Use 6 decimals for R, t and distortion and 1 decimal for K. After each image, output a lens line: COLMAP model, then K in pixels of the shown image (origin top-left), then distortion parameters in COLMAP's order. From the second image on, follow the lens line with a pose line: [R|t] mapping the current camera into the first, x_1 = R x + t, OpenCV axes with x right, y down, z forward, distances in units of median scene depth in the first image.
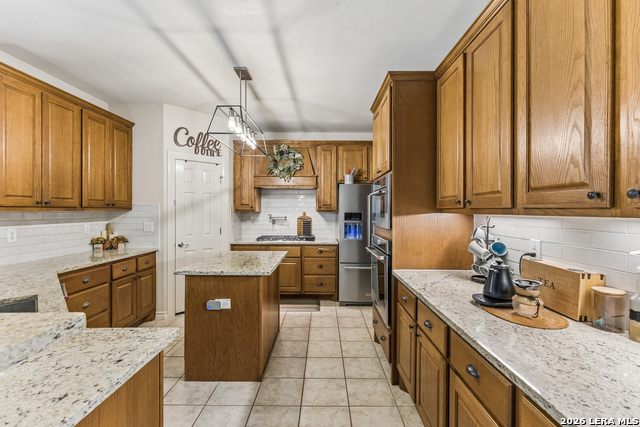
lens RADIAL K [[288.8, 0, 319.5], [0, 288.8, 212.3], [0, 0, 1]] dist [0.001279, -0.000250]
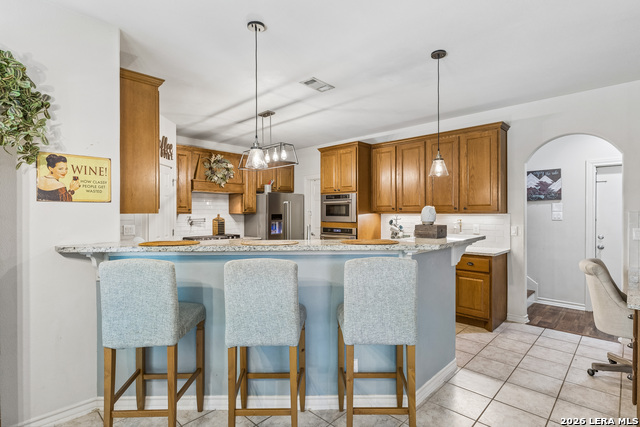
lens RADIAL K [[321.5, 0, 322.0], [0, 321.5, 213.7], [0, 0, 1]] dist [-0.003167, -0.000297]
pose [[0.683368, -0.003851, 0.730064, -0.769946], [0.007520, 0.999970, -0.001764, 0.003231], [-0.730036, 0.006695, 0.683376, -0.156661]]
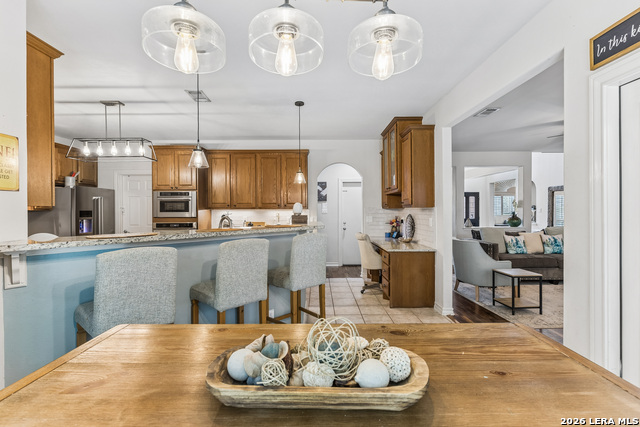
lens RADIAL K [[288.8, 0, 319.5], [0, 288.8, 212.3], [0, 0, 1]] dist [0.001279, -0.000250]
pose [[-0.021876, -0.006390, 0.999740, -1.016428], [0.013414, 0.999888, 0.006685, 0.012097], [-0.999671, 0.013557, -0.021788, 0.062602]]
